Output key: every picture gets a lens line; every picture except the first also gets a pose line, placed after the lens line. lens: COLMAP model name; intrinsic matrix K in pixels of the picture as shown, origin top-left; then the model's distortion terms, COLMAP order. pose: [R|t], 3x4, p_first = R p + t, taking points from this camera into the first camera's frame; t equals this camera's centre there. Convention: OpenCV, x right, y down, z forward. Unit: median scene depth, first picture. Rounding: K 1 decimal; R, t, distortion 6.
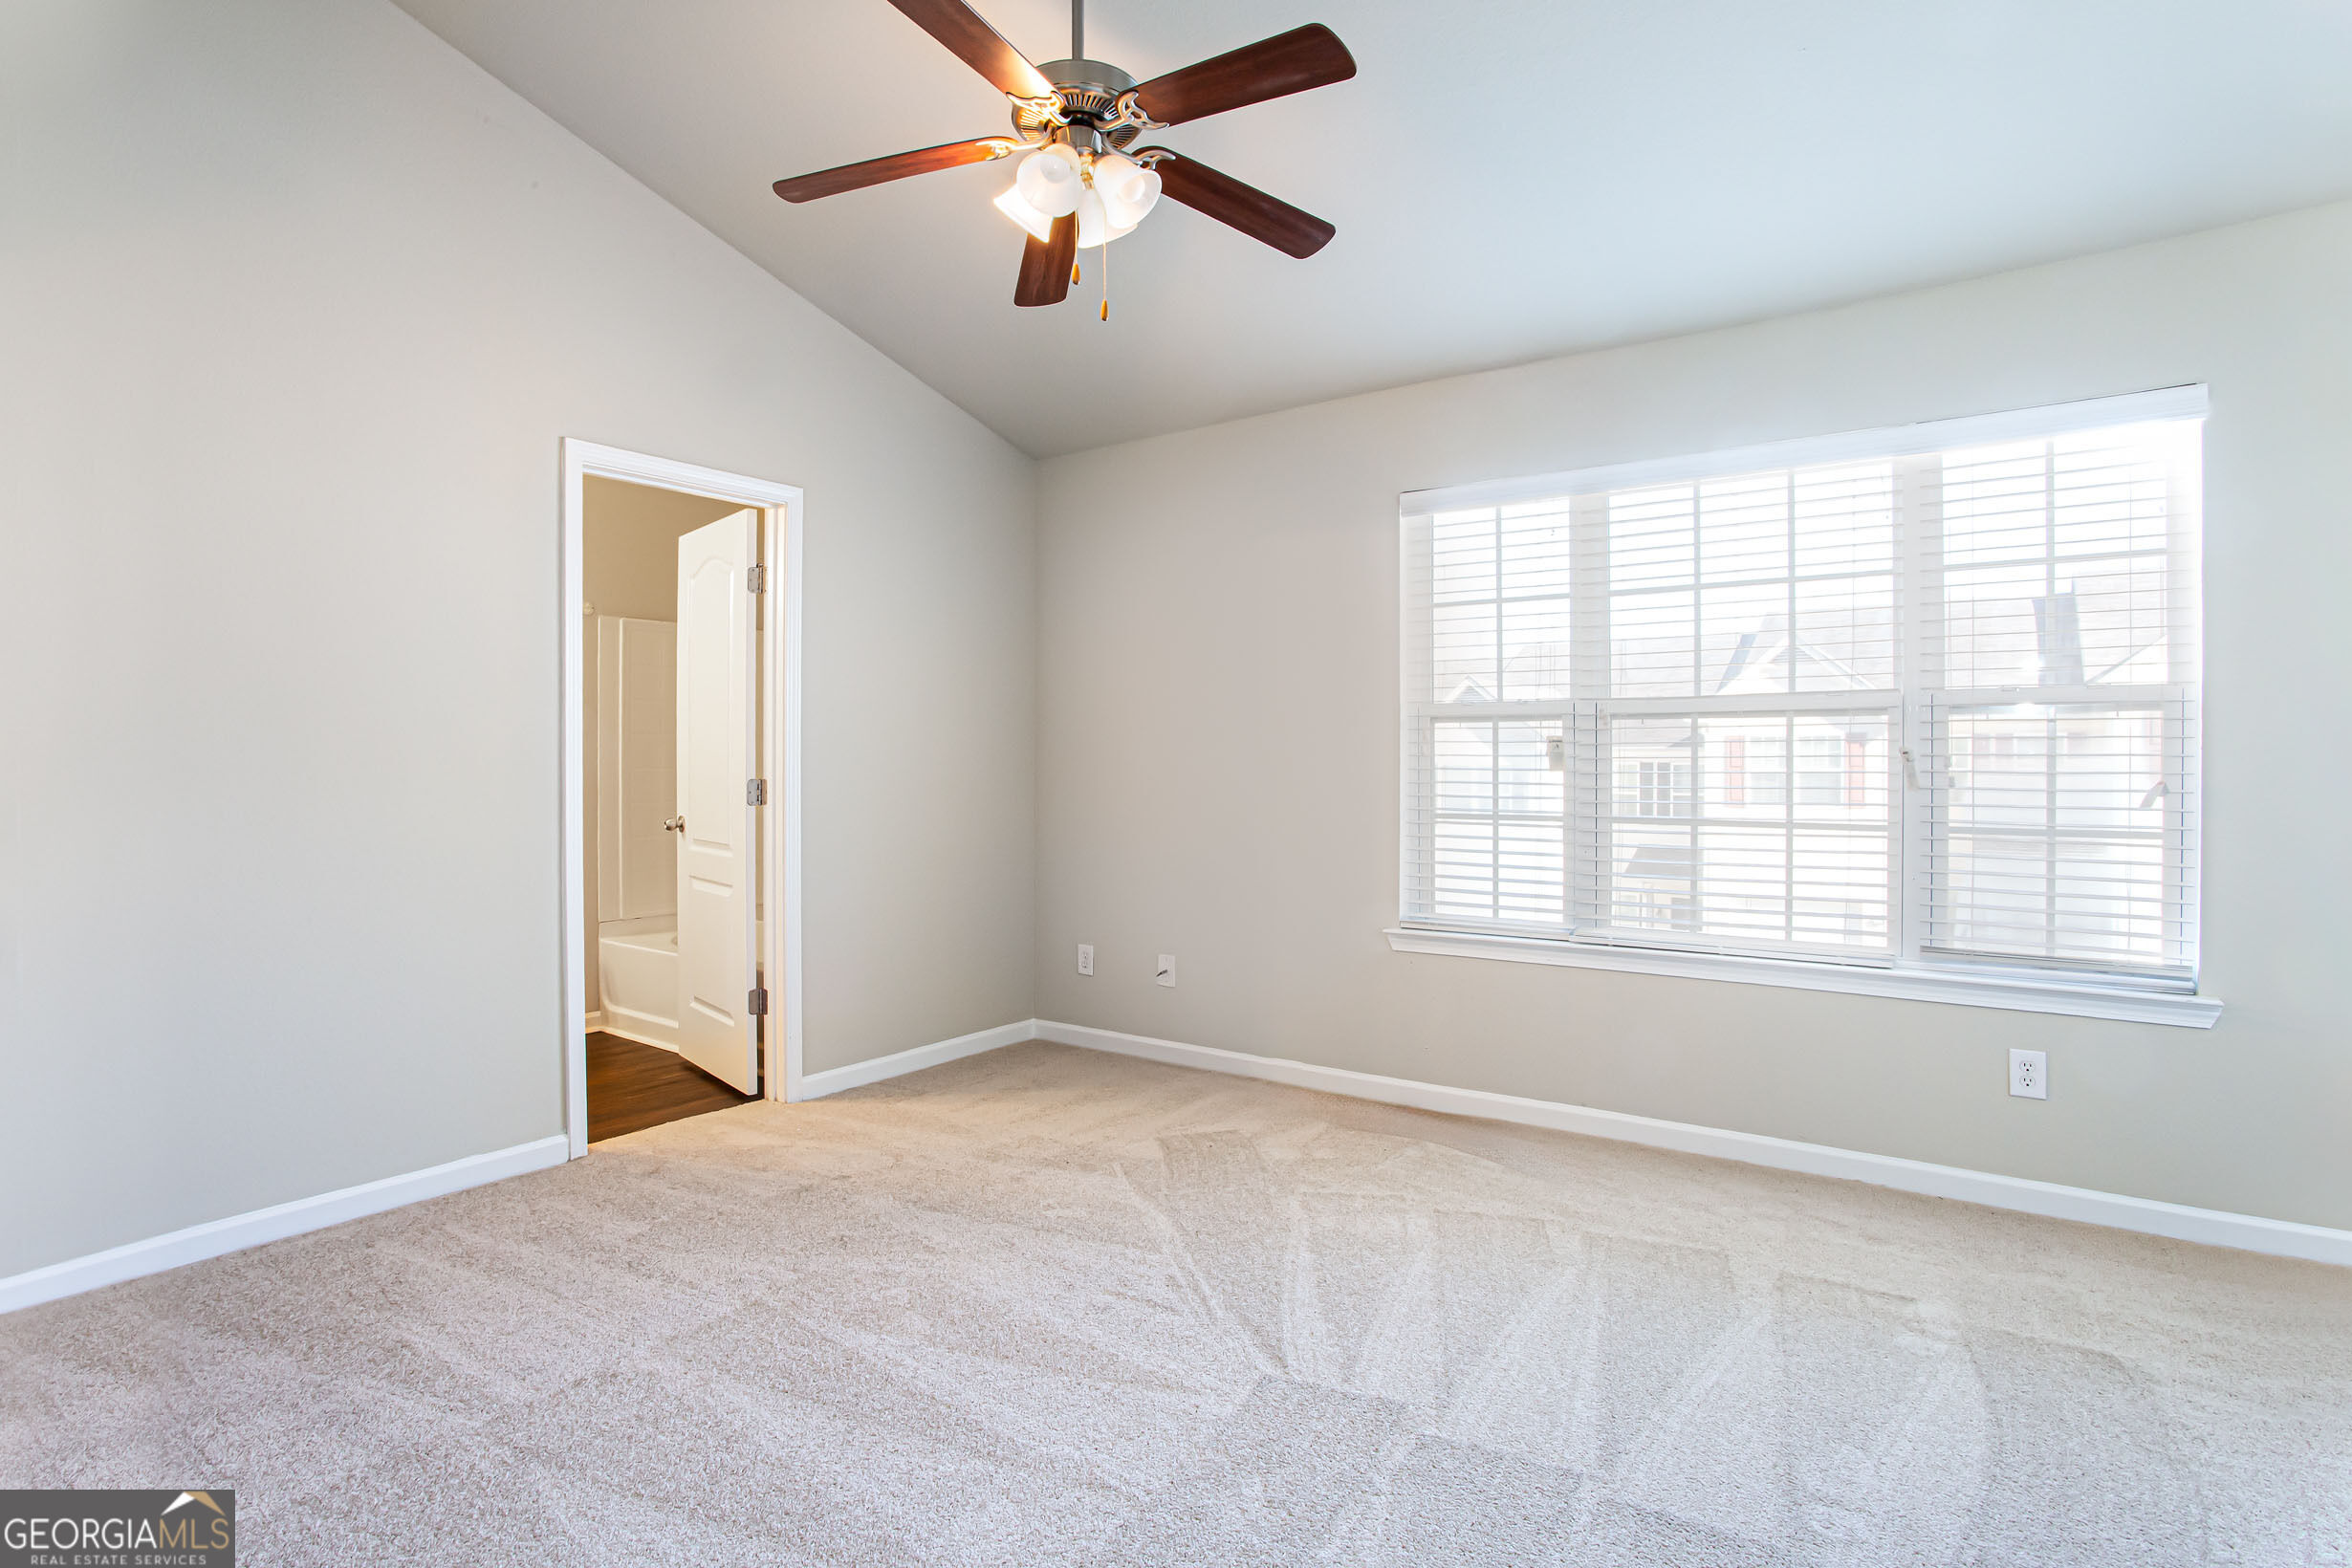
lens RADIAL K [[1243.4, 0, 1162.7], [0, 1243.4, 773.8], [0, 0, 1]] dist [-0.037522, -0.000040]
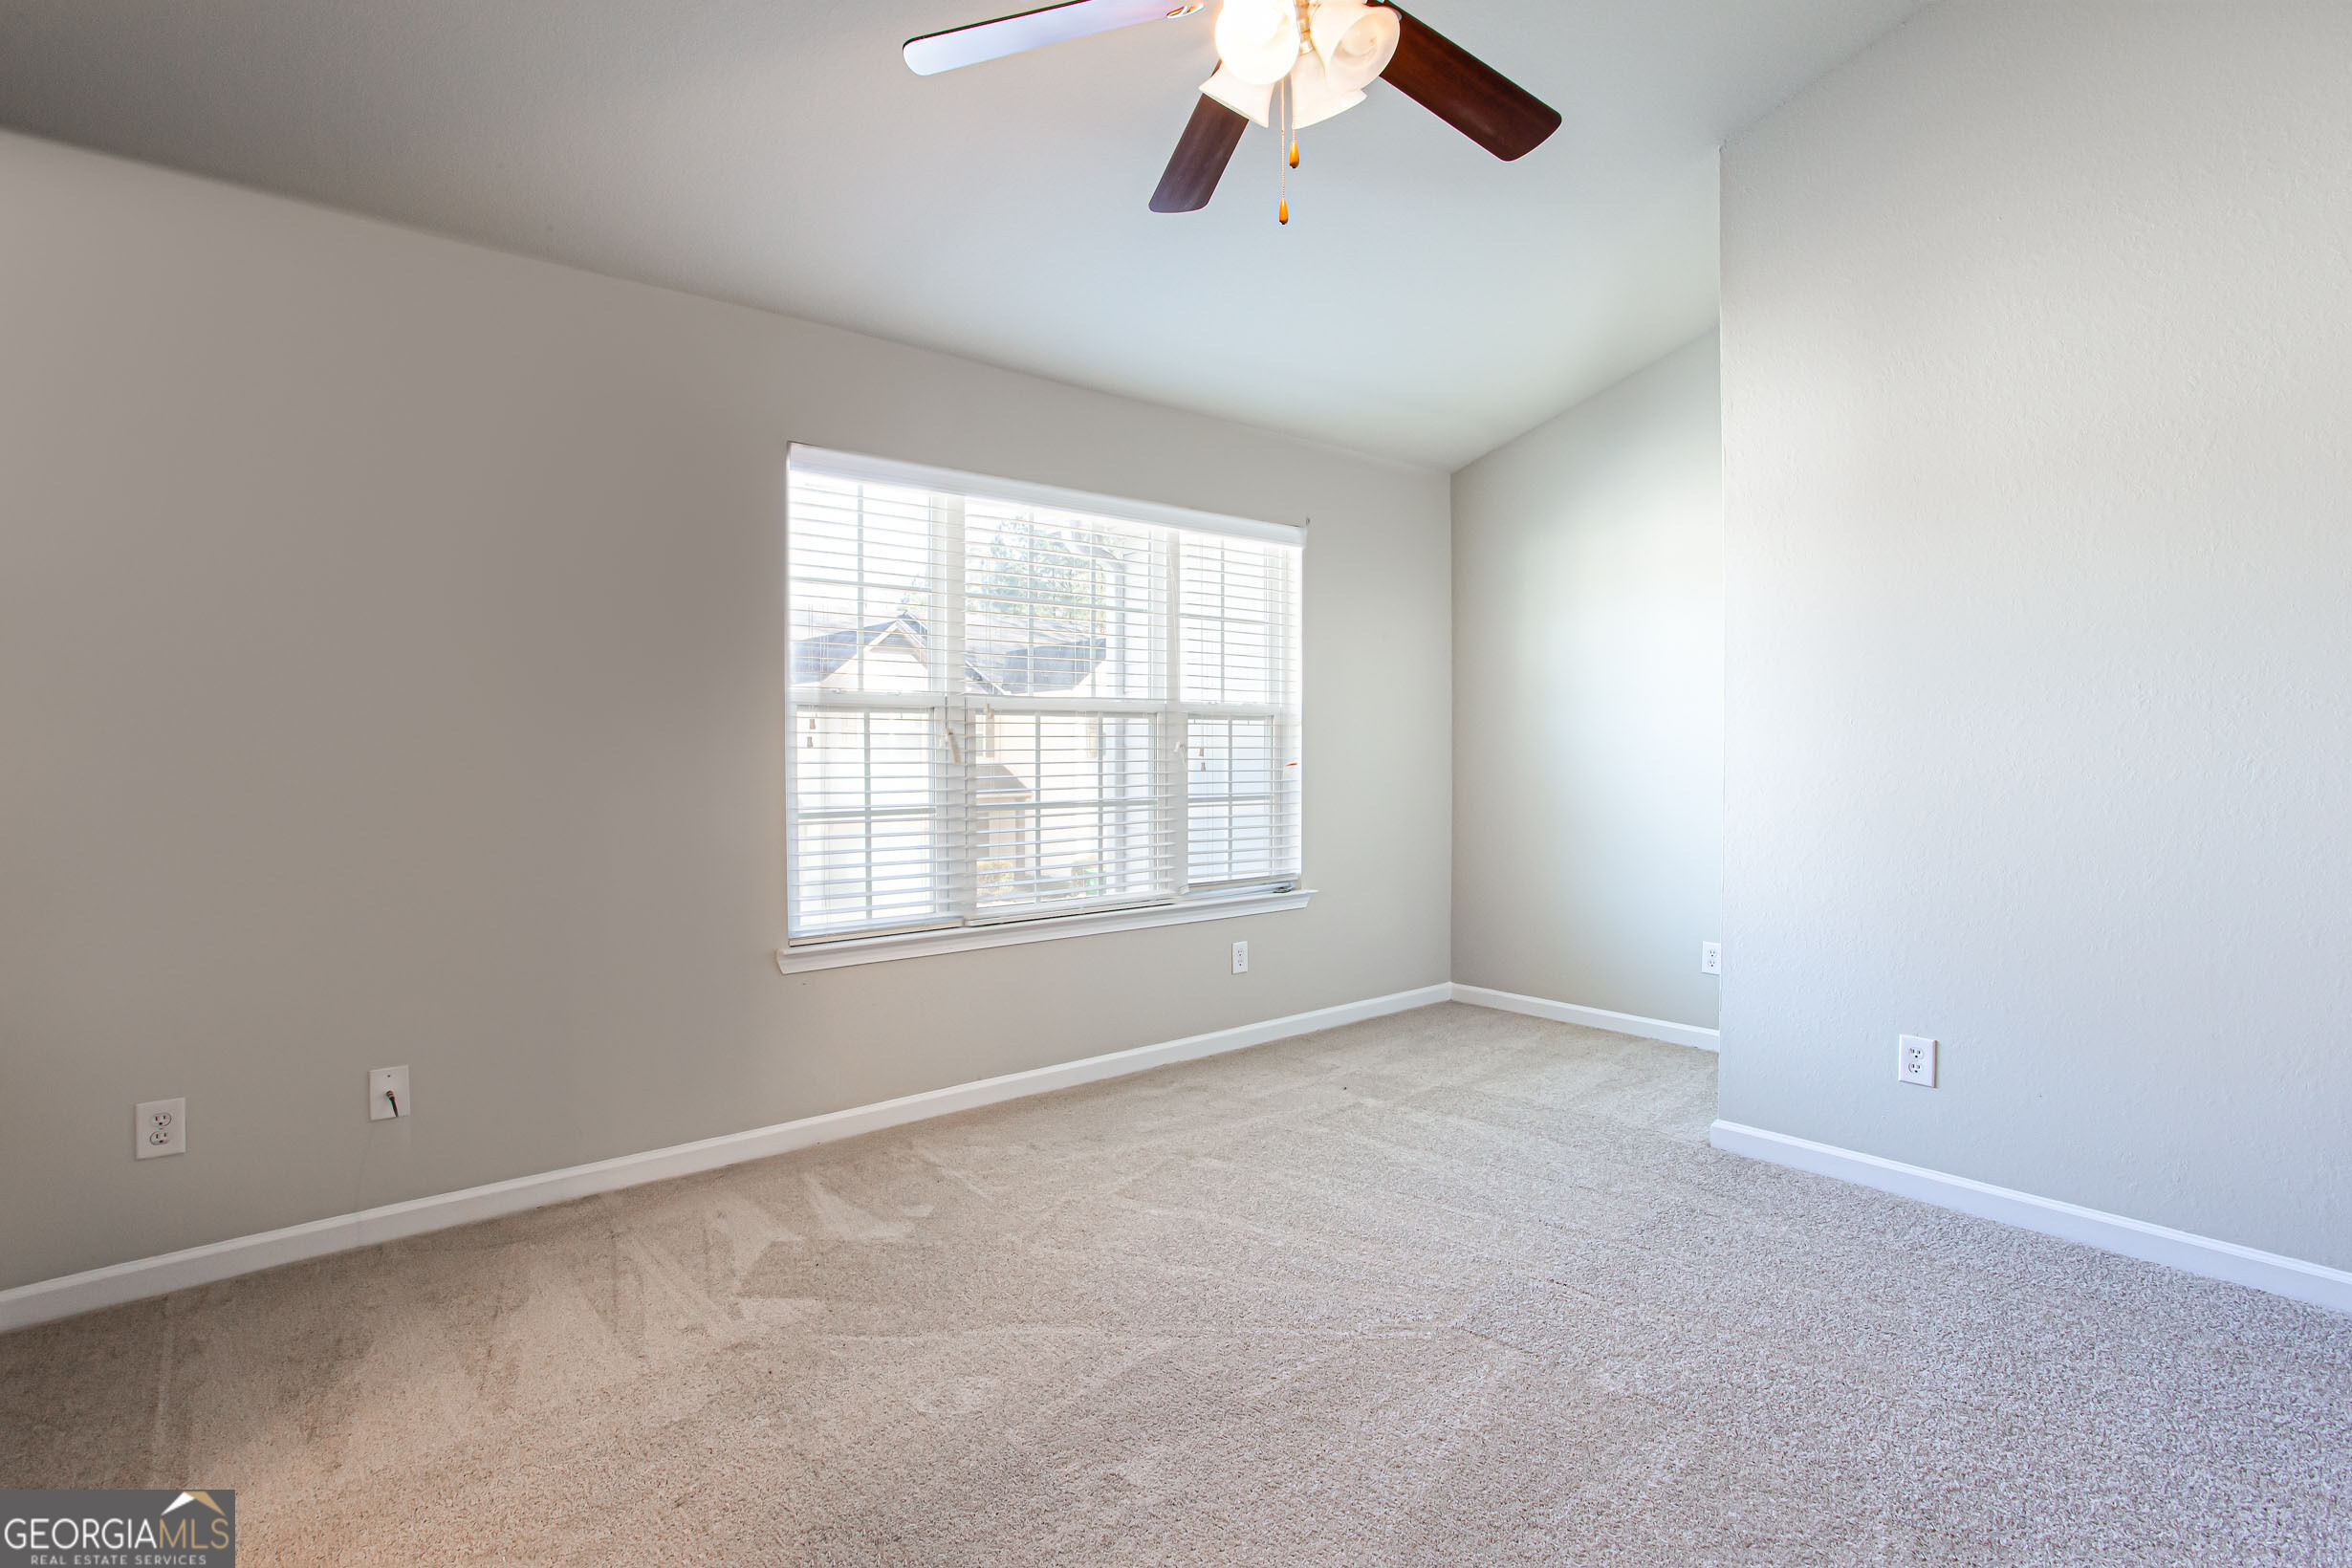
lens RADIAL K [[1153.6, 0, 1168.1], [0, 1153.6, 776.1], [0, 0, 1]] dist [-0.035024, 0.017862]
pose [[0.230070, -0.018096, 0.973006, -0.595681], [0.020213, 0.999700, 0.013814, -0.000717], [-0.972964, 0.016489, 0.230366, 0.643233]]
